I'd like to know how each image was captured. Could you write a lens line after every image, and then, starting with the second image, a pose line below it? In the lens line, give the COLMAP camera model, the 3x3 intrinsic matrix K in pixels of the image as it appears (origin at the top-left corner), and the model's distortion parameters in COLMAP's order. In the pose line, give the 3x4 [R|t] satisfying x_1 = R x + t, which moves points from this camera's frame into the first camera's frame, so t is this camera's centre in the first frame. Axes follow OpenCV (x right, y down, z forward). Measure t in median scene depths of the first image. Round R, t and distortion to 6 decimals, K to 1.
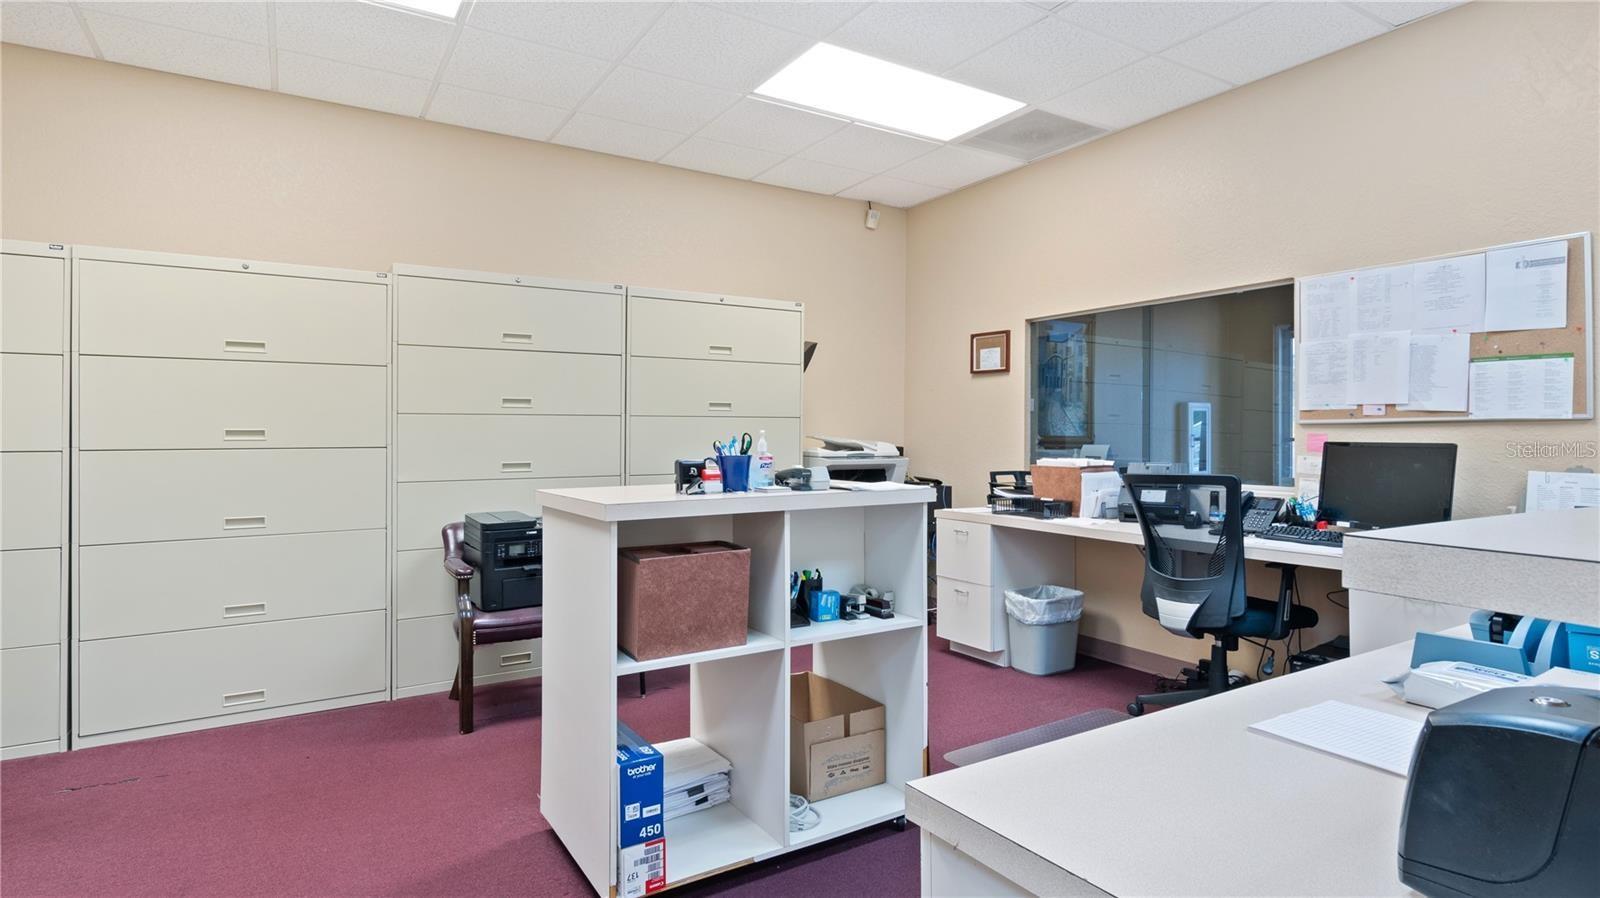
lens RADIAL K [[828.8, 0, 799.0], [0, 828.8, 436.5], [0, 0, 1]] dist [-0.000295, -0.000019]
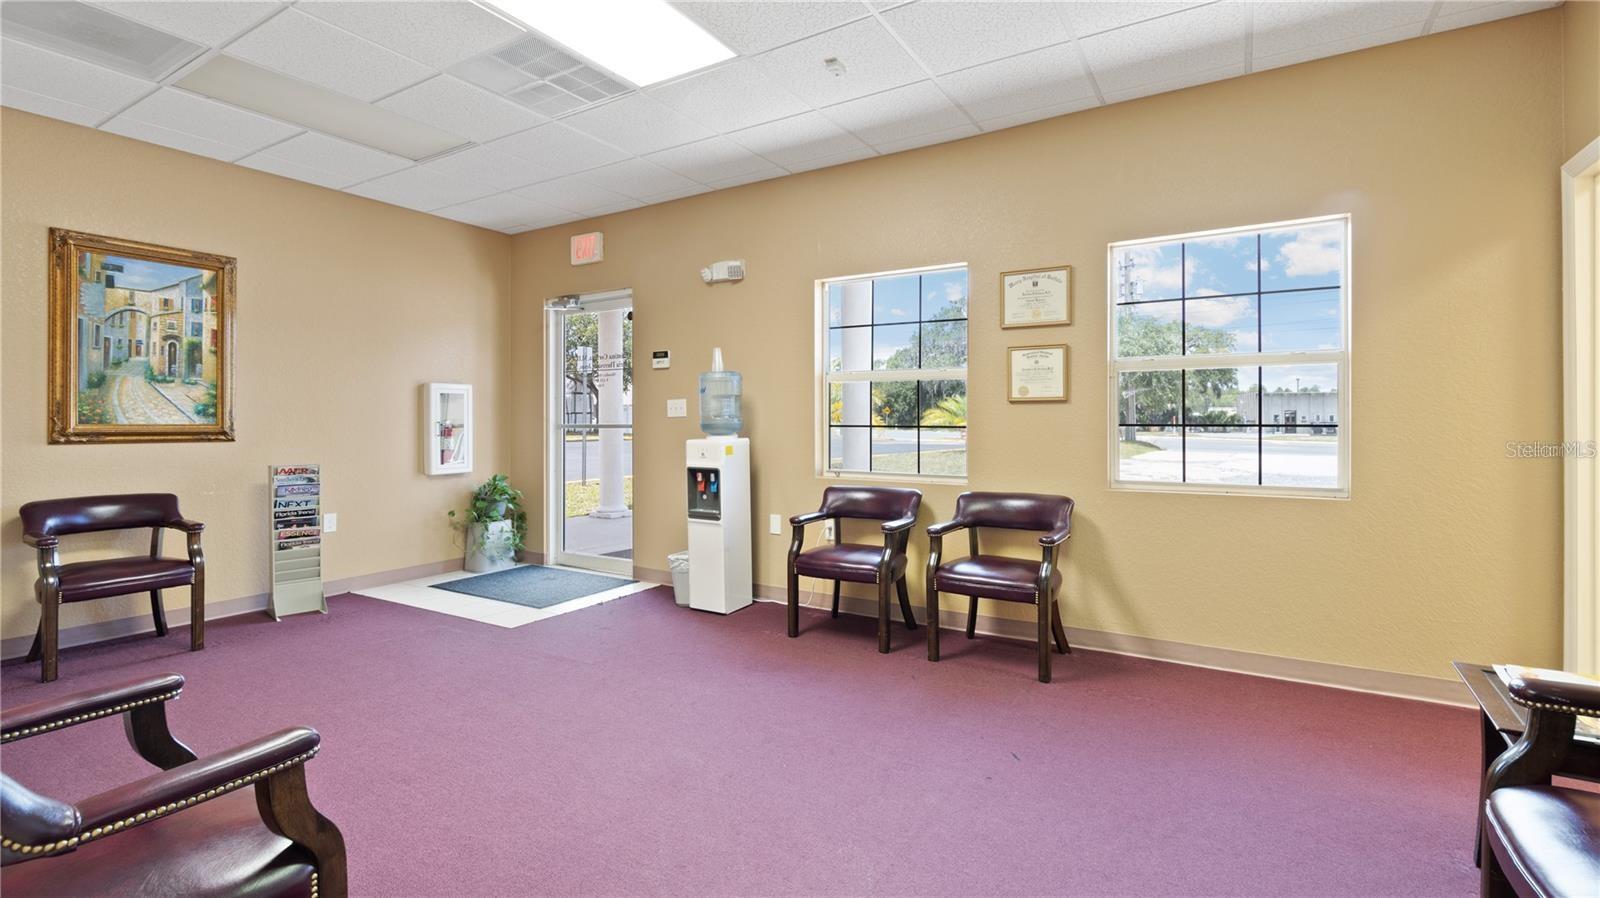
lens RADIAL K [[728.4, 0, 797.9], [0, 728.4, 419.8], [0, 0, 1]] dist [-0.000580, 0.000027]
pose [[0.895866, -0.003514, 0.444311, 0.704912], [0.004632, 0.999988, -0.001432, -0.001530], [-0.444301, 0.003341, 0.895871, 0.265153]]
